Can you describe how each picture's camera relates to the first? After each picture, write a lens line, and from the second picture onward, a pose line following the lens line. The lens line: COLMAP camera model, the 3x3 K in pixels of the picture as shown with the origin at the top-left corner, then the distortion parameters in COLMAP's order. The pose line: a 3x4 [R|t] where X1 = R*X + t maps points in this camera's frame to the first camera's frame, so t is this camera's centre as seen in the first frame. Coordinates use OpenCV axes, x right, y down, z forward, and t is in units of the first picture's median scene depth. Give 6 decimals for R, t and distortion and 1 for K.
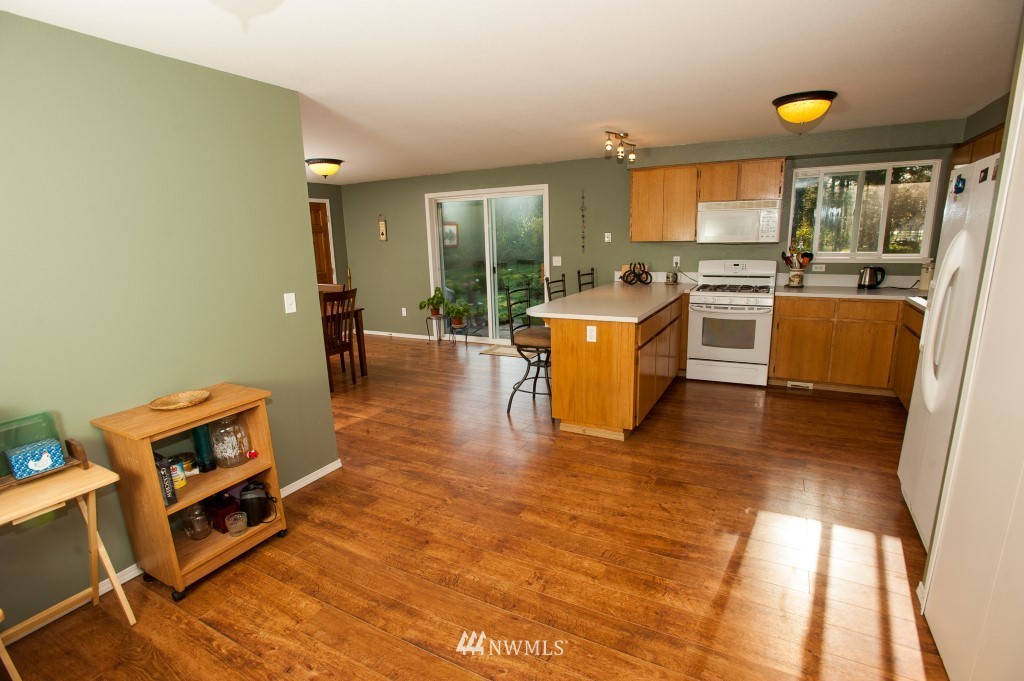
lens RADIAL K [[503.3, 0, 516.9], [0, 503.3, 335.5], [0, 0, 1]] dist [-0.003725, -0.000767]
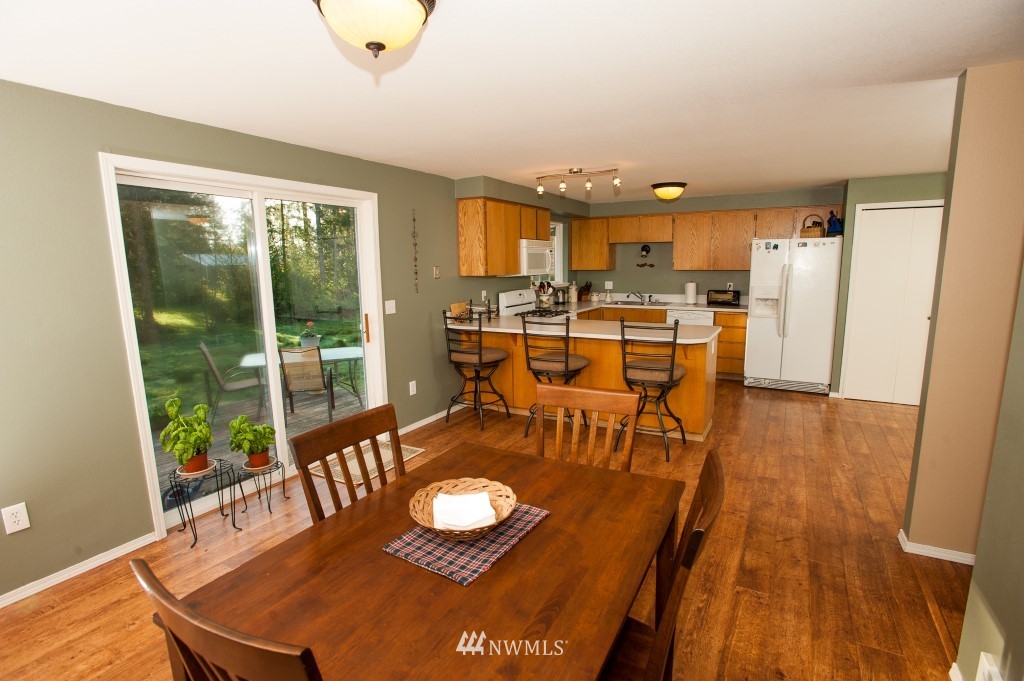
lens RADIAL K [[503.3, 0, 515.8], [0, 503.3, 338.1], [0, 0, 1]] dist [-0.003725, -0.000767]
pose [[-0.008922, -0.129926, 0.991484, -0.548604], [0.203274, 0.970585, 0.129017, -0.144695], [-0.979081, 0.202694, 0.017751, 0.746915]]
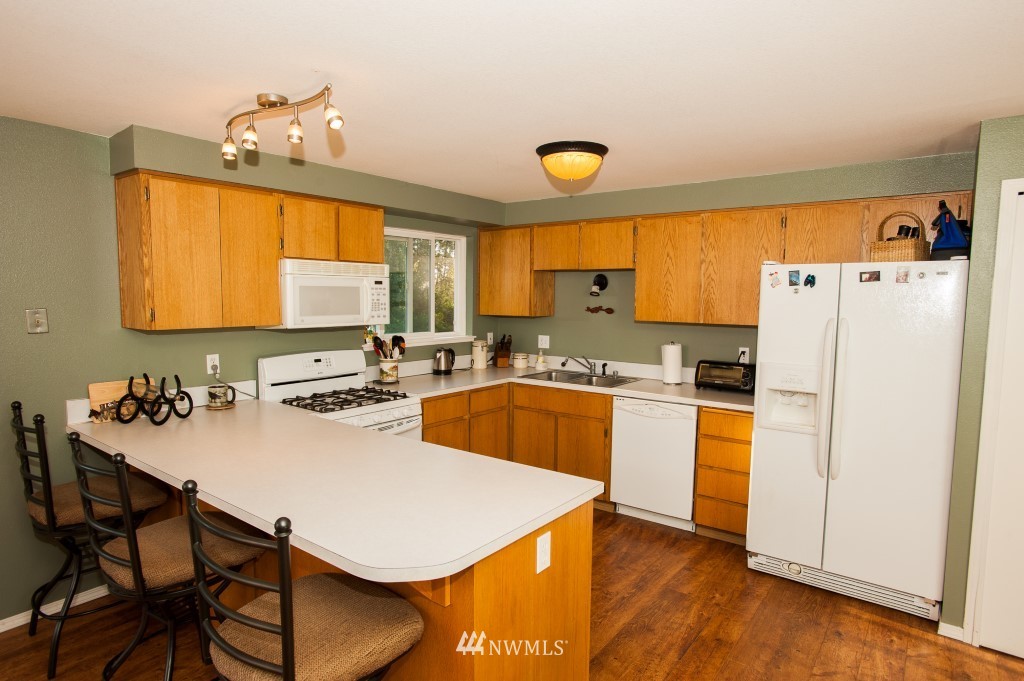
lens RADIAL K [[568.6, 0, 509.2], [0, 568.6, 342.7], [0, 0, 1]] dist [-0.002246, 0.001949]
pose [[0.149820, -0.062739, 0.986721, -0.179070], [0.179671, 0.983096, 0.035228, -0.107000], [-0.972251, 0.172007, 0.158560, 0.476973]]
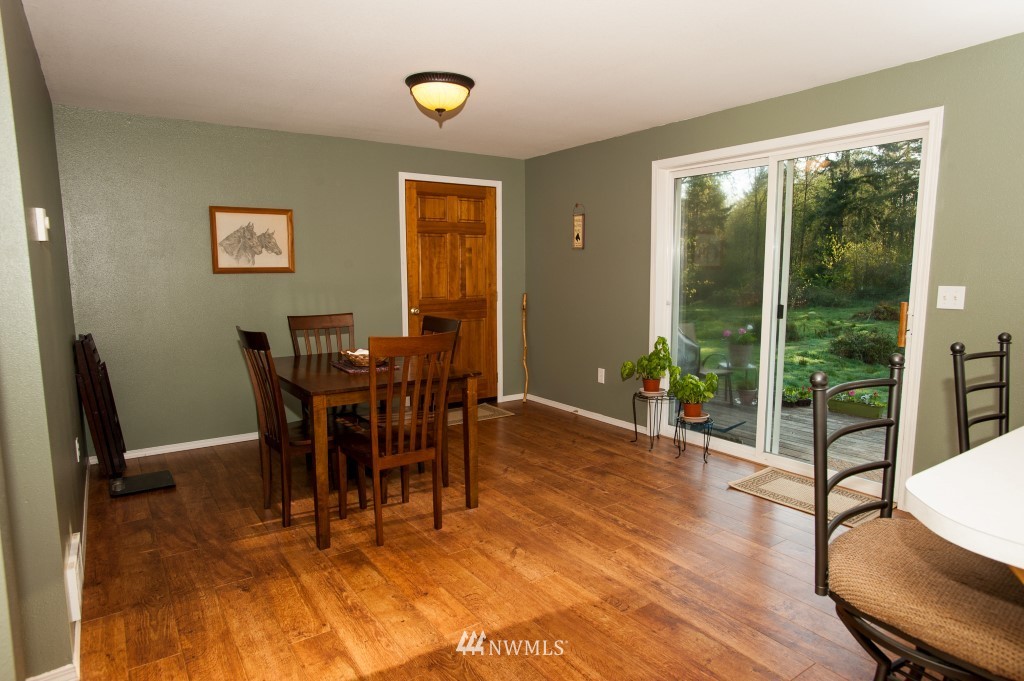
lens RADIAL K [[623.3, 0, 507.0], [0, 623.3, 345.0], [0, 0, 1]] dist [-0.024529, 0.000248]
pose [[0.892696, 0.084492, -0.442669, -0.013833], [-0.113170, 0.992821, -0.038723, -0.047551], [0.436219, 0.084665, 0.895849, 0.375699]]
